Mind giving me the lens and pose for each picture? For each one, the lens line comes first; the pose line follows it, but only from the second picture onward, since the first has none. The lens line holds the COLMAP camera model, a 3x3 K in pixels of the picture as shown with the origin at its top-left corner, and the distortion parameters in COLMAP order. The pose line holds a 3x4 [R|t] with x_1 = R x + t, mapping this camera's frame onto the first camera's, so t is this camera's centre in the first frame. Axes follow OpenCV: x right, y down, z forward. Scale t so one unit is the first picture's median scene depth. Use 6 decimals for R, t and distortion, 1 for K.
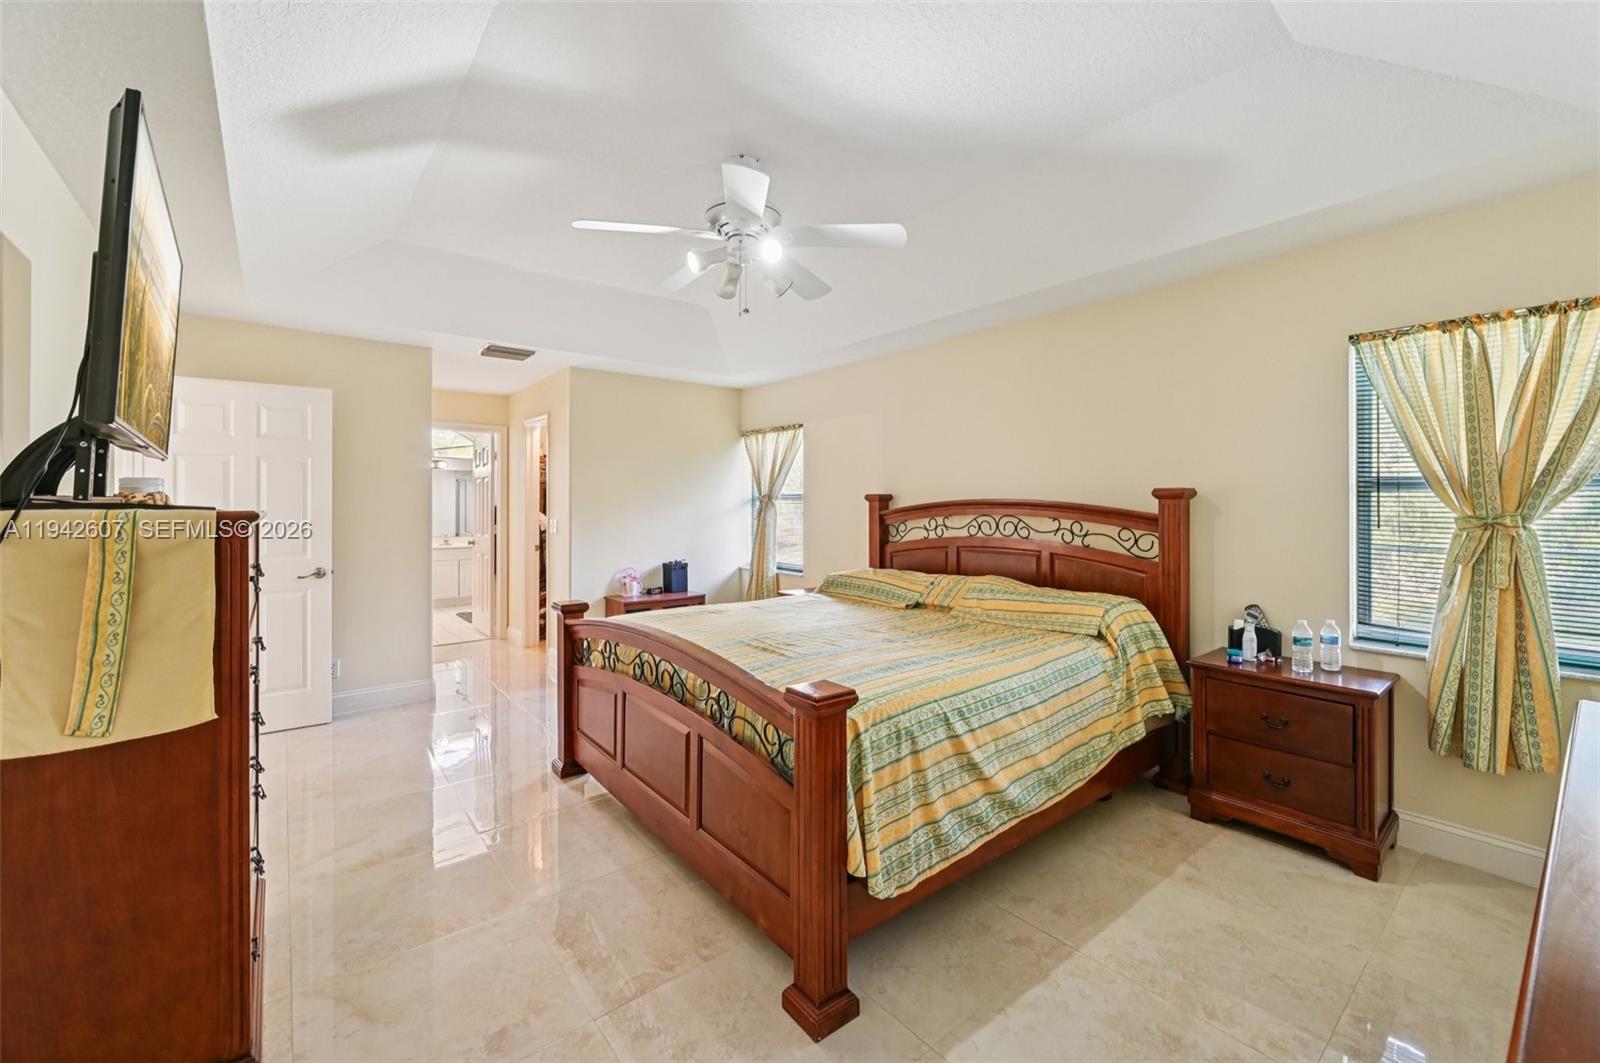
lens RADIAL K [[628.9, 0, 797.5], [0, 628.9, 505.1], [0, 0, 1]] dist [-0.004039, 0.000366]
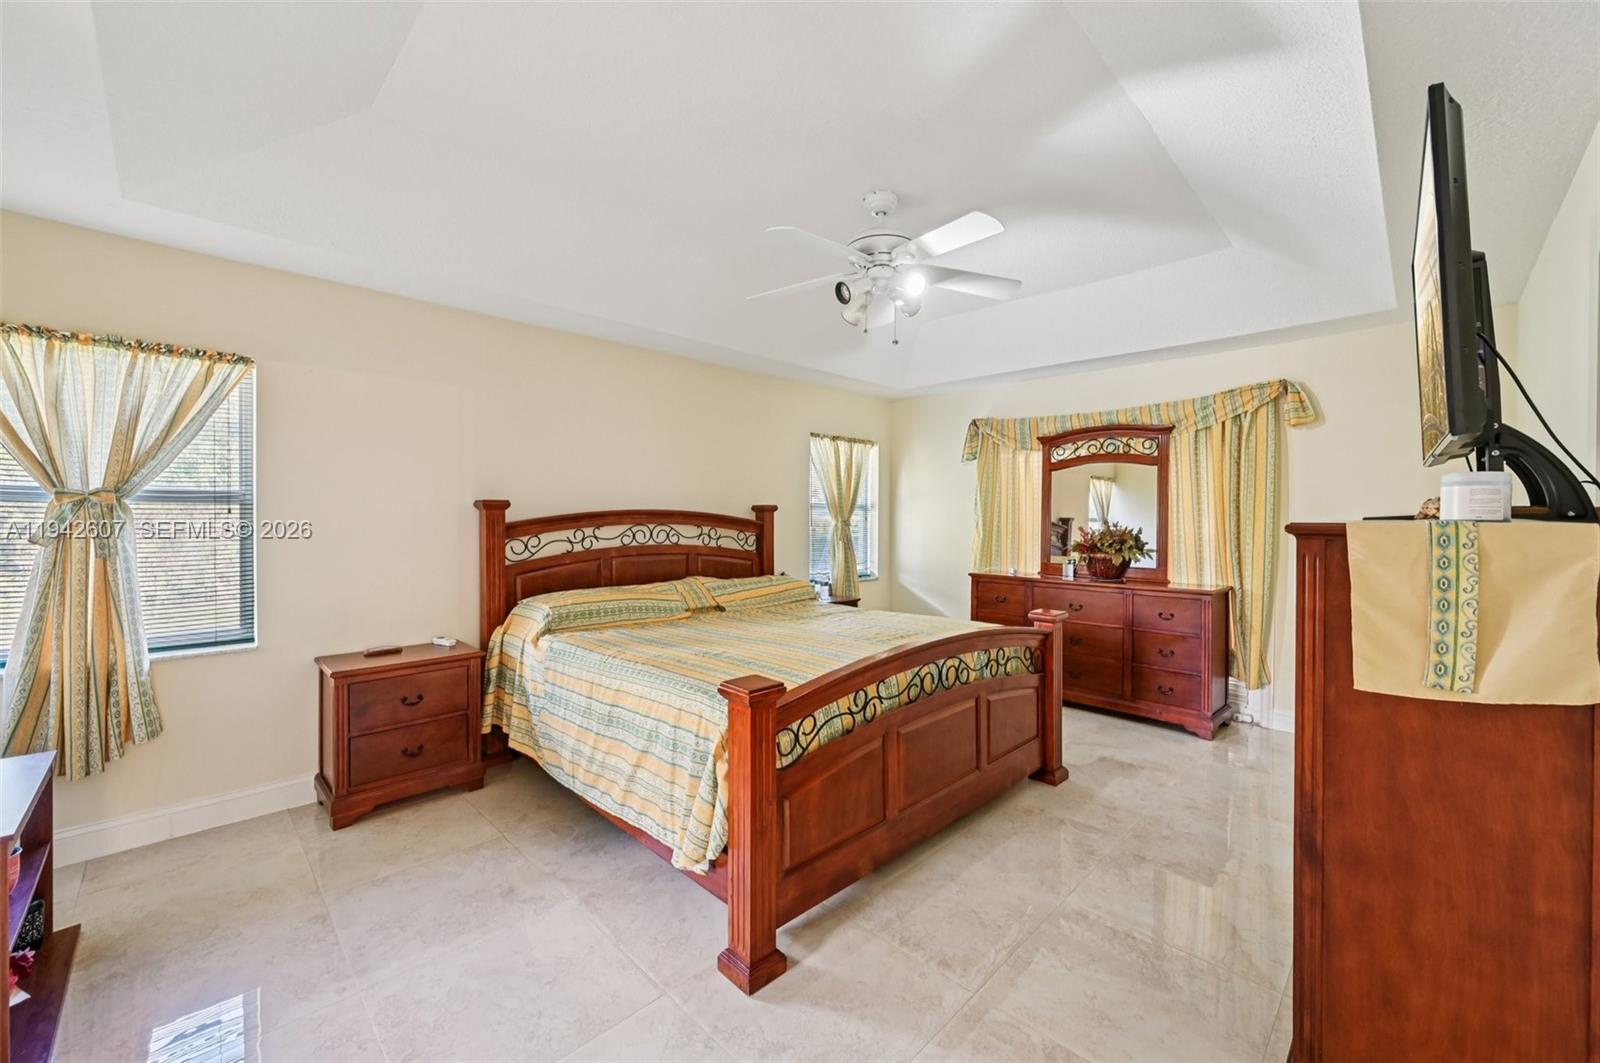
lens RADIAL K [[628.9, 0, 798.7], [0, 628.9, 519.2], [0, 0, 1]] dist [-0.004039, 0.000366]
pose [[-0.087827, -0.005657, 0.996120, -0.806470], [-0.003878, 0.999978, 0.005337, 0.000187], [-0.996128, -0.003394, -0.087847, 0.860335]]
